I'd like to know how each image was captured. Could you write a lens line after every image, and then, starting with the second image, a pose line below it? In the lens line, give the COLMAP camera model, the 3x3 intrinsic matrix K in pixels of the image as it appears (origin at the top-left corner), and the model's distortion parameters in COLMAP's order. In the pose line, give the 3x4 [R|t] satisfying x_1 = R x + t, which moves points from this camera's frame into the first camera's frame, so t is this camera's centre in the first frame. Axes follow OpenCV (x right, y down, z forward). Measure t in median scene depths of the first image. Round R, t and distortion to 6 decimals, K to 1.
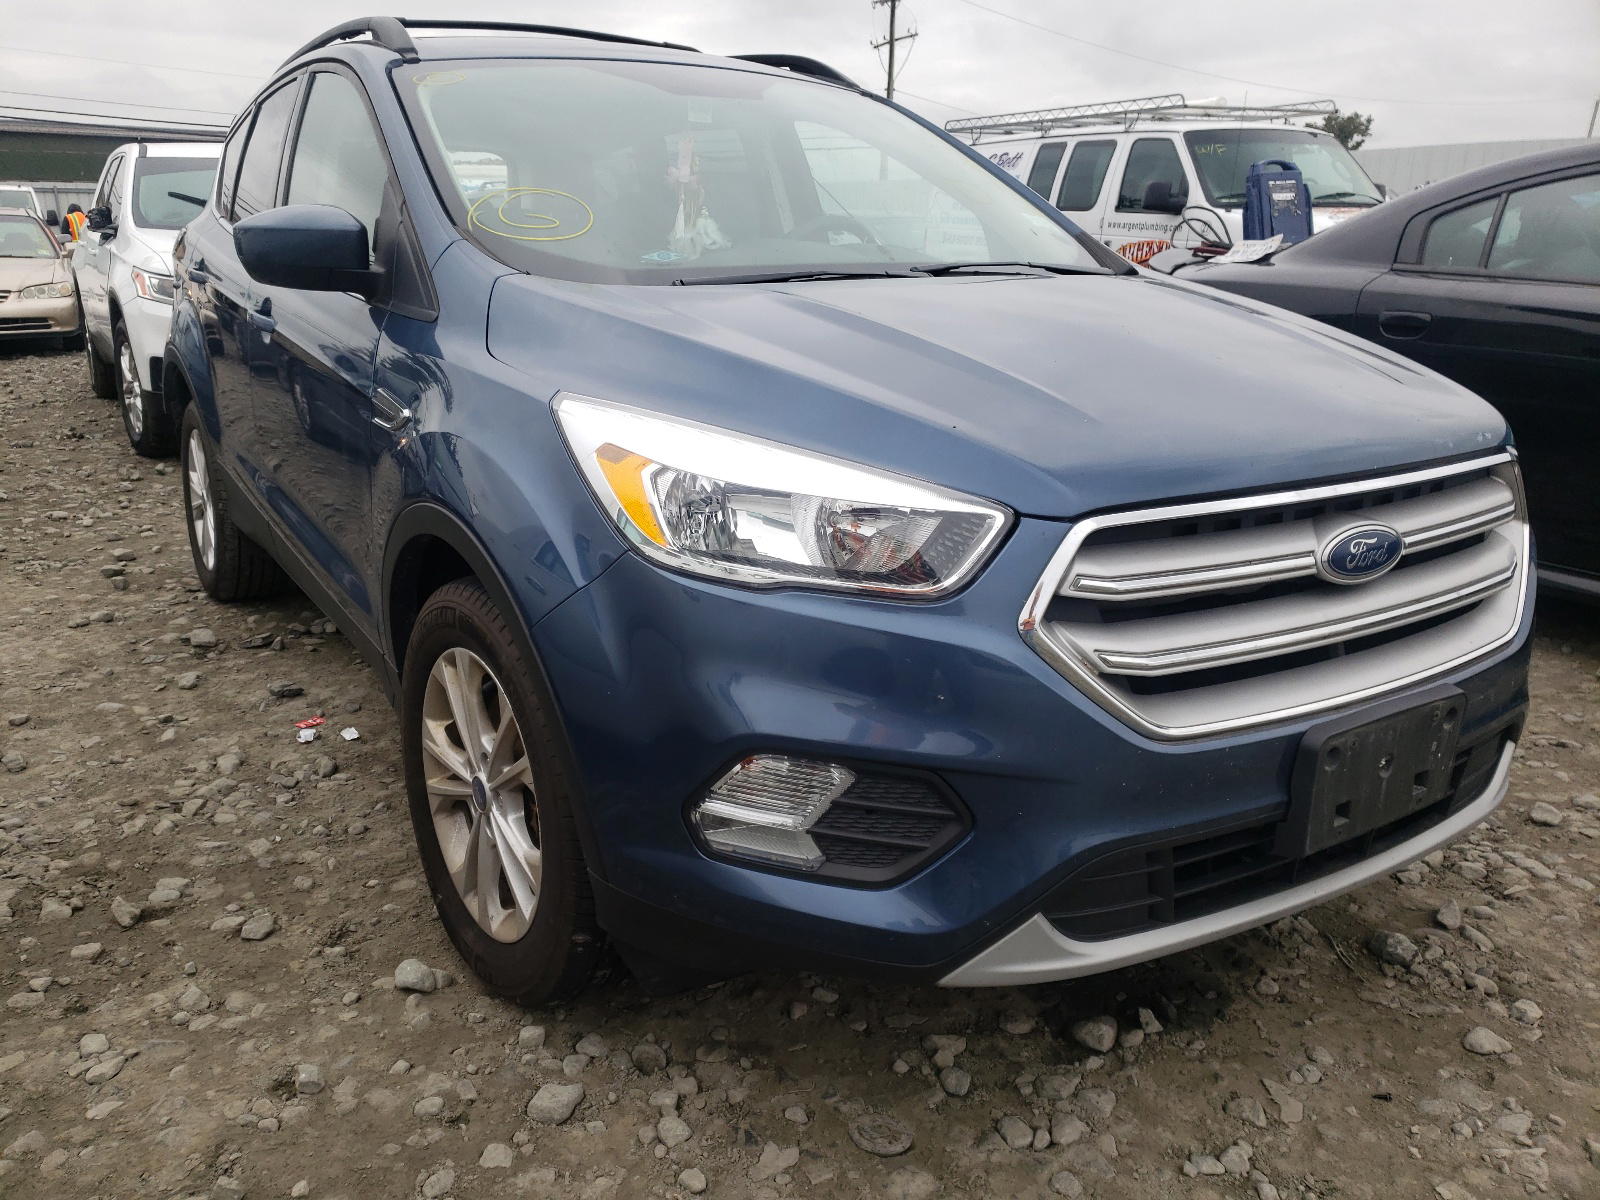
lens RADIAL K [[1207.0, 0, 798.5], [0, 1207.0, 592.4], [0, 0, 1]] dist [-0.001221, -0.000578]
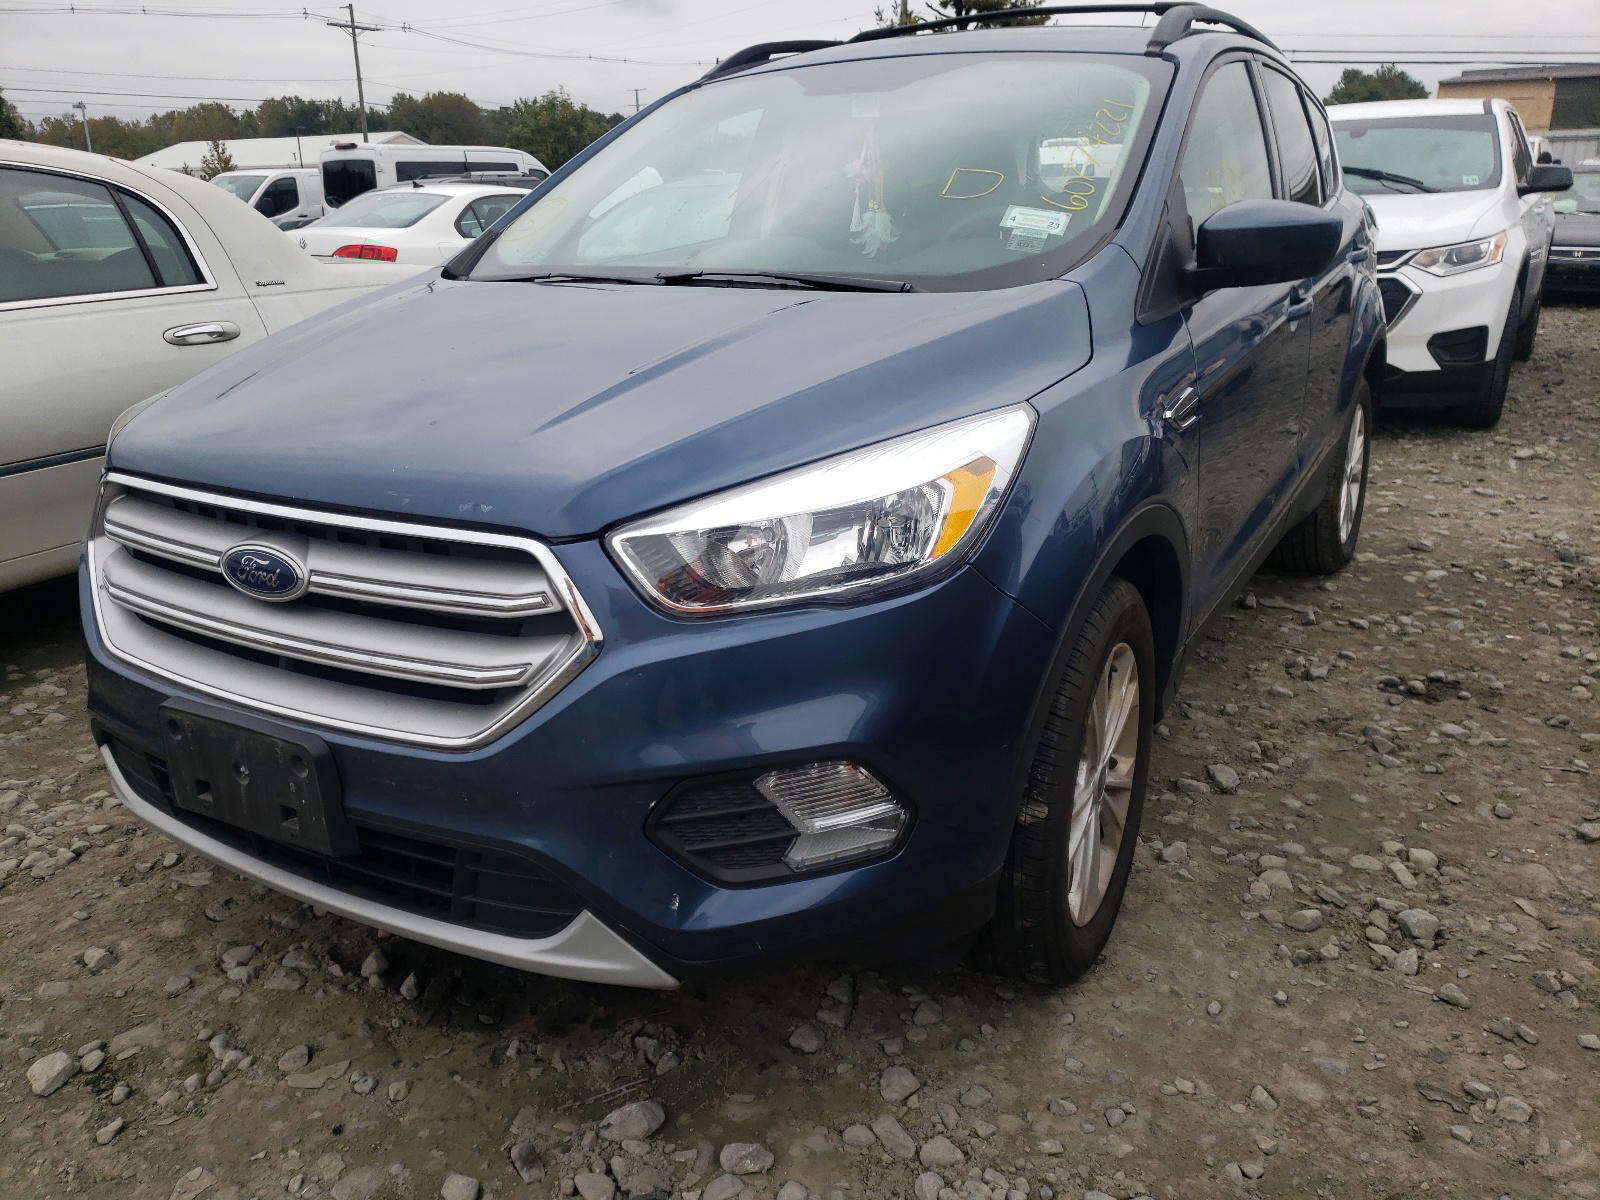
lens RADIAL K [[1207.0, 0, 798.8], [0, 1207.0, 607.6], [0, 0, 1]] dist [-0.001221, -0.000578]
pose [[0.506711, 0.275104, -0.817045, 1.395230], [-0.243395, 0.954816, 0.170545, -0.261738], [0.827045, 0.112447, 0.550775, 0.726777]]
